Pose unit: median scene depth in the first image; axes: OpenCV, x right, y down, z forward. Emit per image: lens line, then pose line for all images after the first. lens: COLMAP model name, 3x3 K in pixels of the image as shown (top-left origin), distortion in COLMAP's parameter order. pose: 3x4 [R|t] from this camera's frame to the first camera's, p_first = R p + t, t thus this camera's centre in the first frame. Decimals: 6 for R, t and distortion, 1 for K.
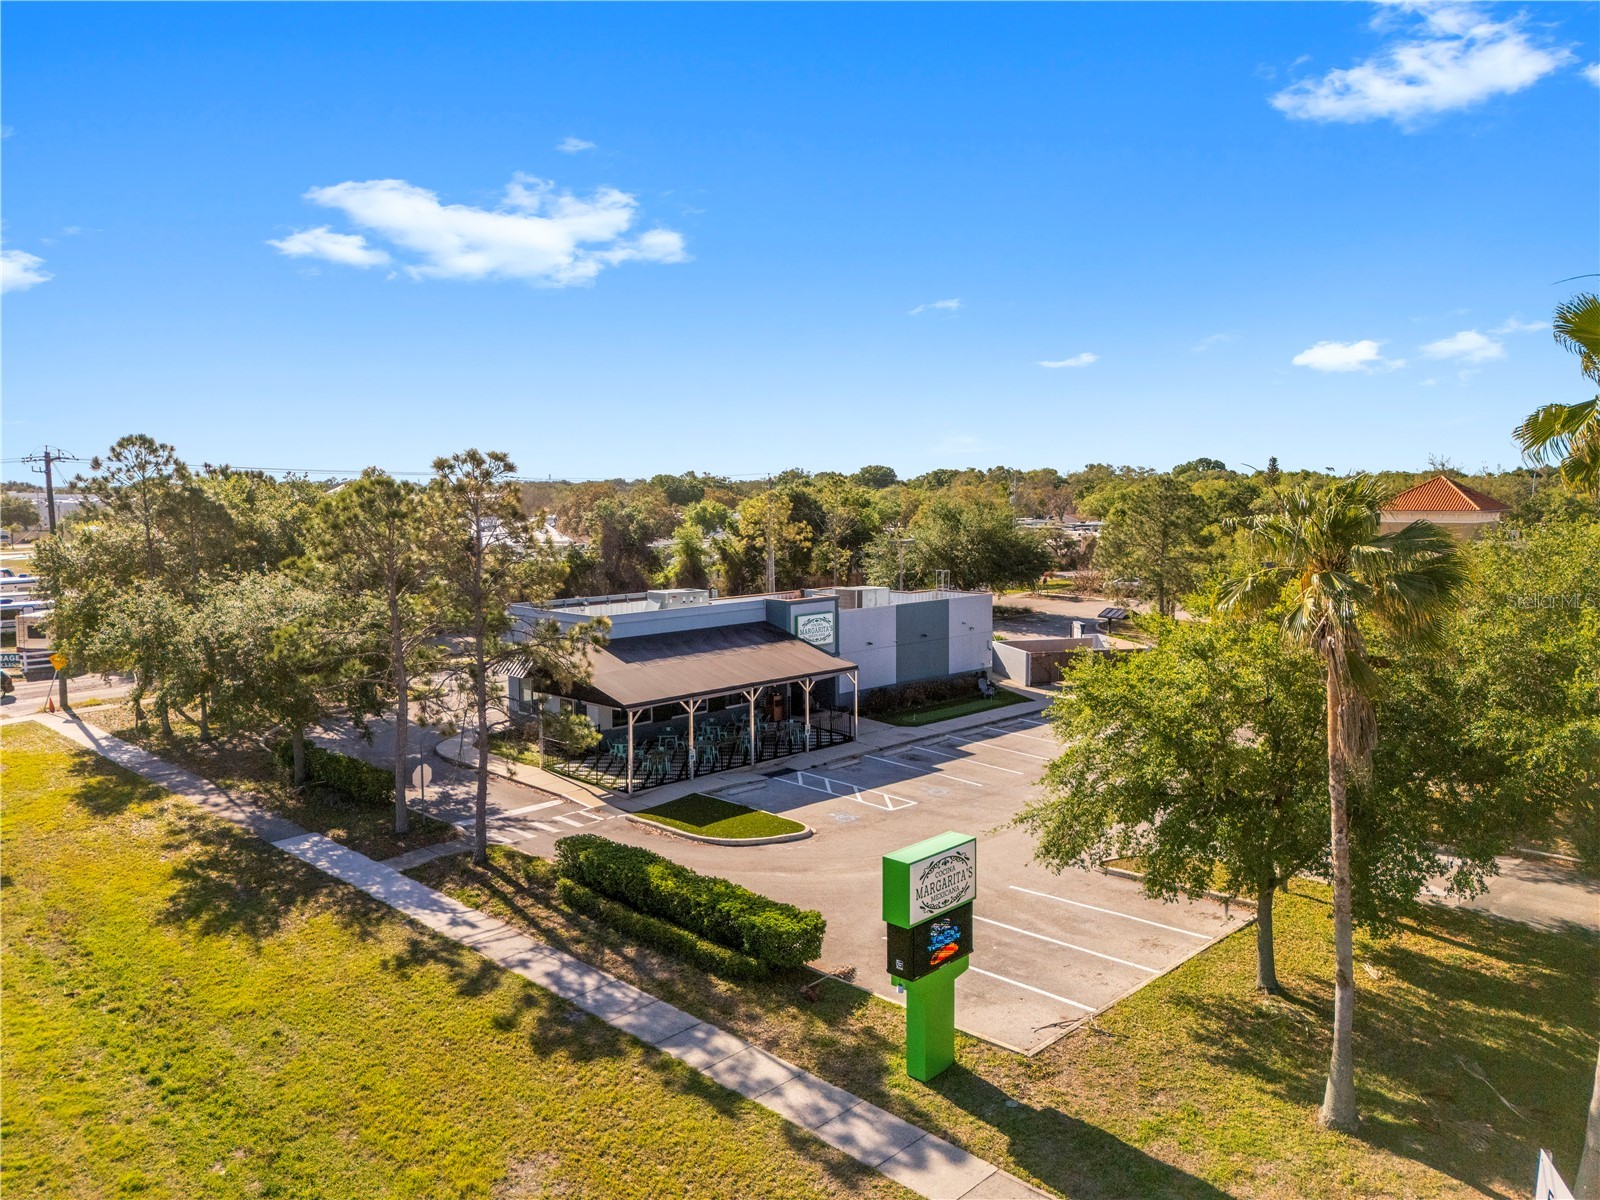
lens RADIAL K [[1174.1, 0, 800.0], [0, 1174.1, 600.0], [0, 0, 1]] dist [0.089447, -0.085456]
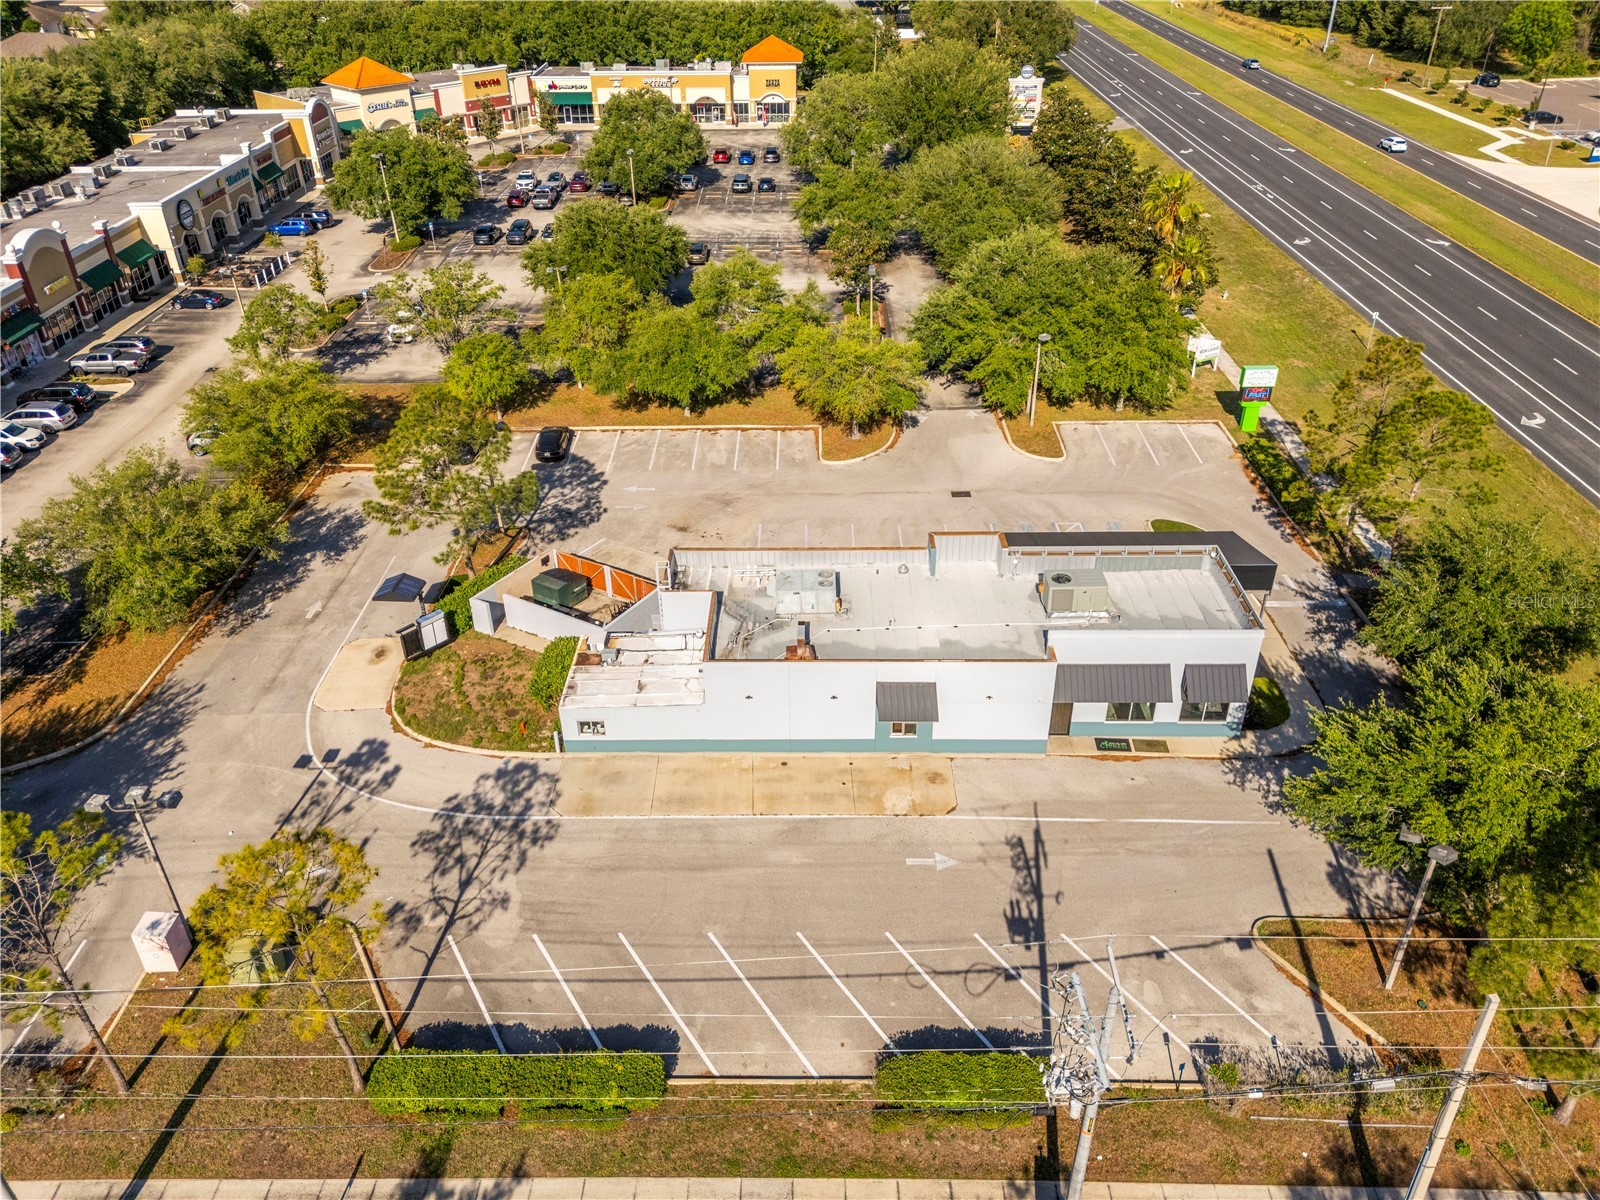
lens RADIAL K [[1174.1, 0, 800.0], [0, 1174.1, 600.0], [0, 0, 1]] dist [0.089447, -0.085456]
pose [[-0.704467, -0.367764, 0.607022, -1.057721], [0.082842, 0.806825, 0.584954, -1.126778], [-0.704885, 0.462368, -0.537915, 3.367540]]
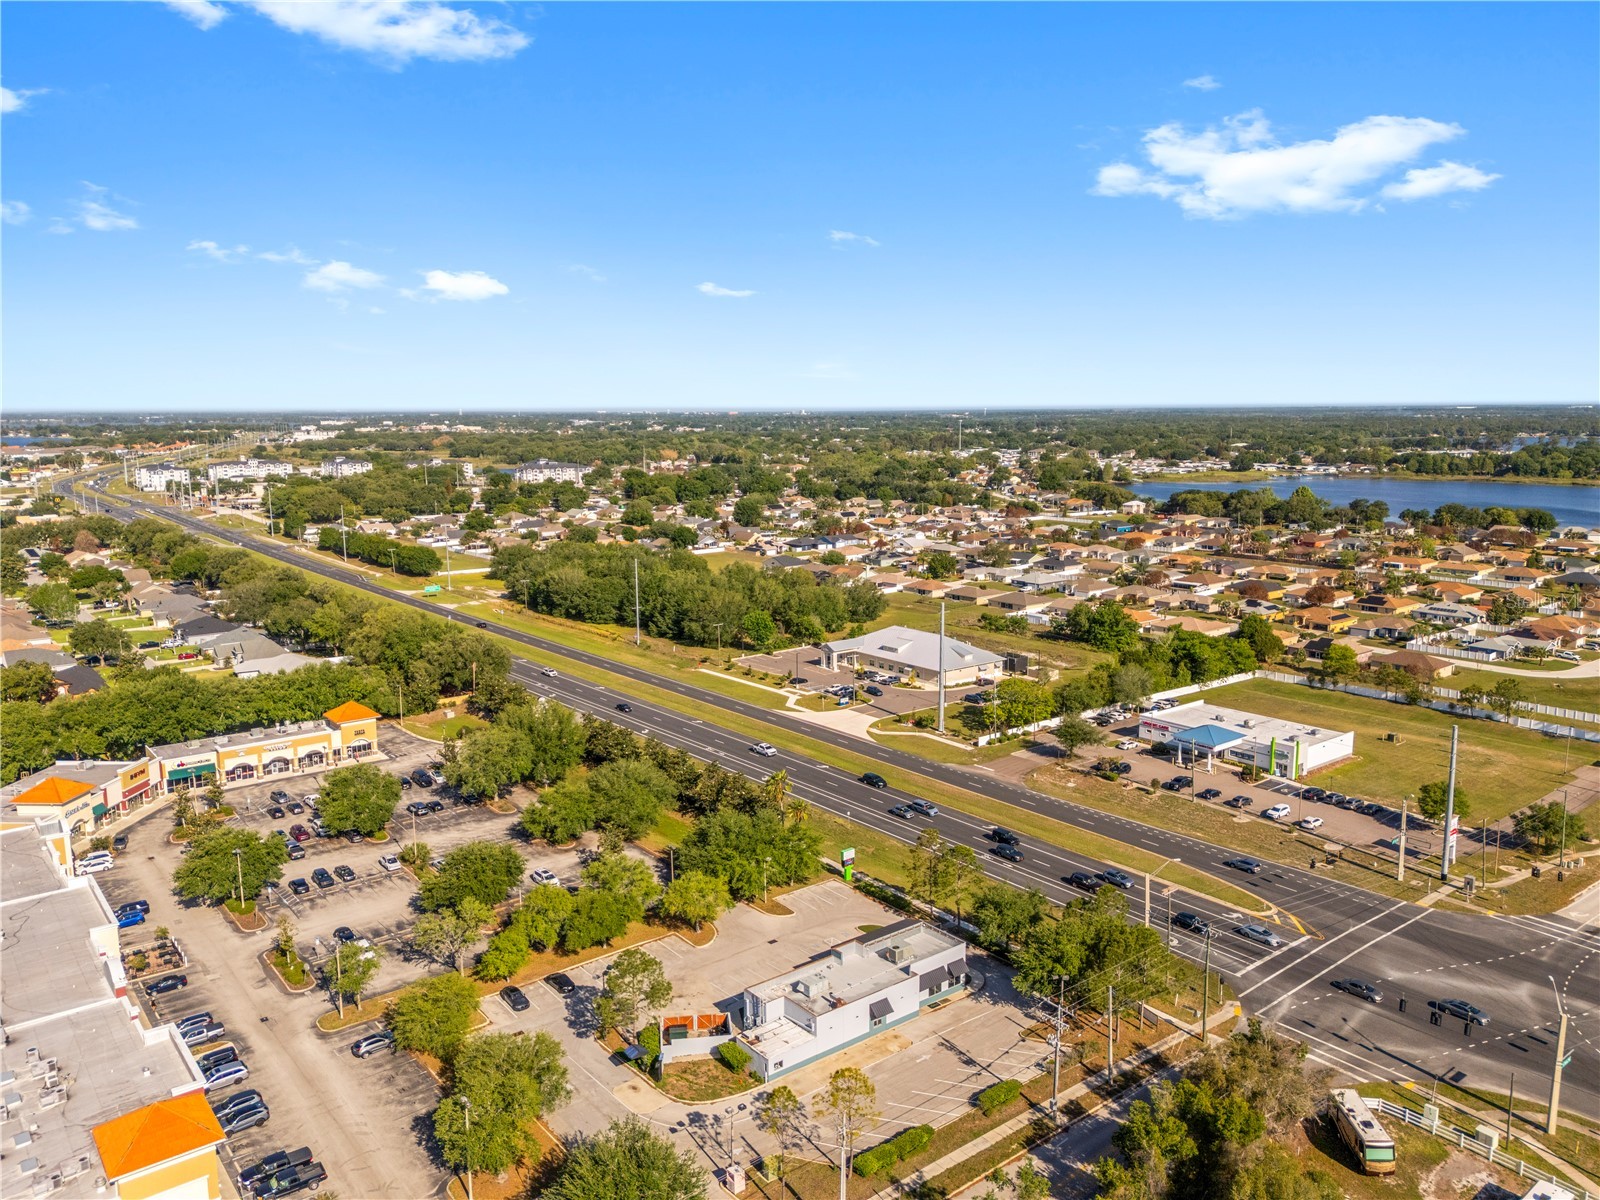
lens RADIAL K [[1169.7, 0, 800.0], [0, 1169.7, 600.0], [0, 0, 1]] dist [0.175123, -0.323555]
pose [[-0.993955, -0.005815, 0.109633, -0.331231], [0.022582, 0.966416, 0.255989, -2.680018], [-0.107439, 0.256917, -0.960443, 6.447928]]
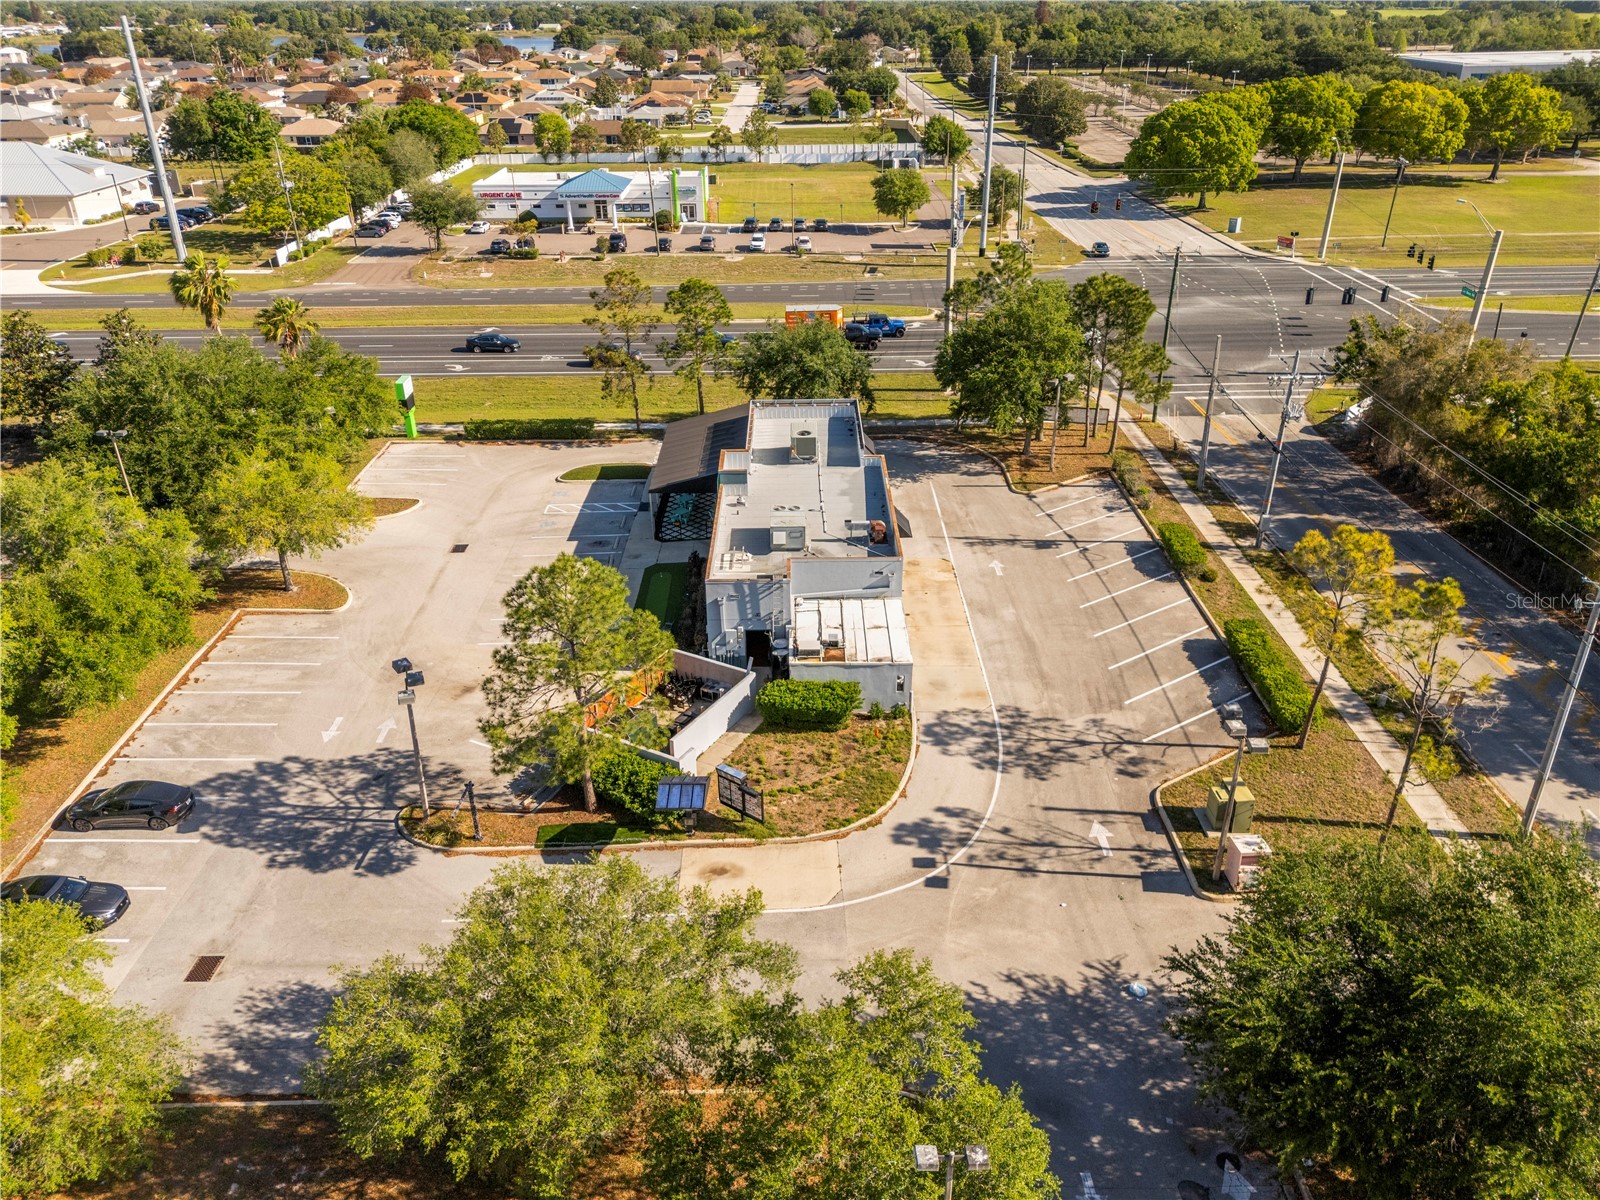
lens RADIAL K [[1174.1, 0, 800.0], [0, 1174.1, 600.0], [0, 0, 1]] dist [0.089447, -0.085456]
pose [[-0.700320, 0.336138, -0.629733, 1.555890], [-0.055478, 0.853892, 0.517485, -1.036108], [0.711670, 0.397341, -0.579349, 3.674142]]
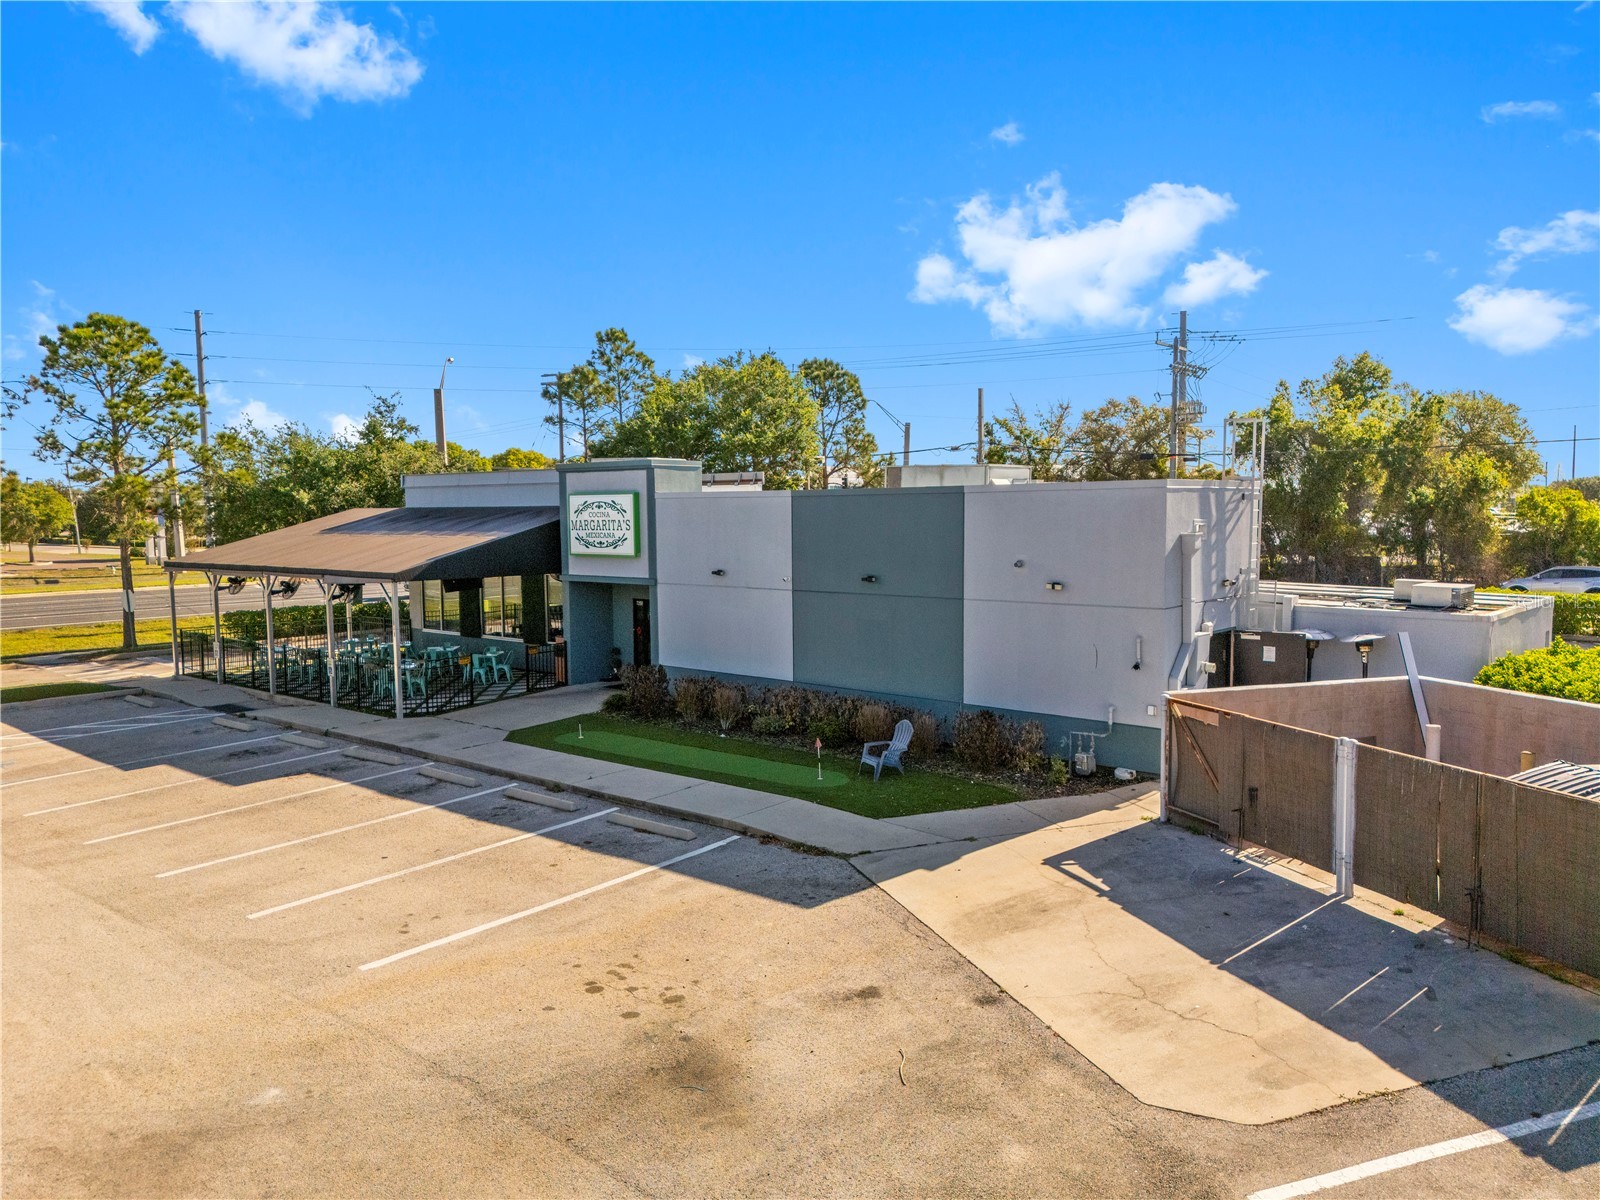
lens RADIAL K [[1165.7, 0, 801.3], [0, 1165.7, 615.7], [0, 0, 1]] dist [0.067272, -0.053453]
pose [[0.078860, 0.095384, -0.992312, 1.071332], [-0.087791, 0.992209, 0.088397, 0.024298], [0.993013, 0.080145, 0.086619, 2.107473]]
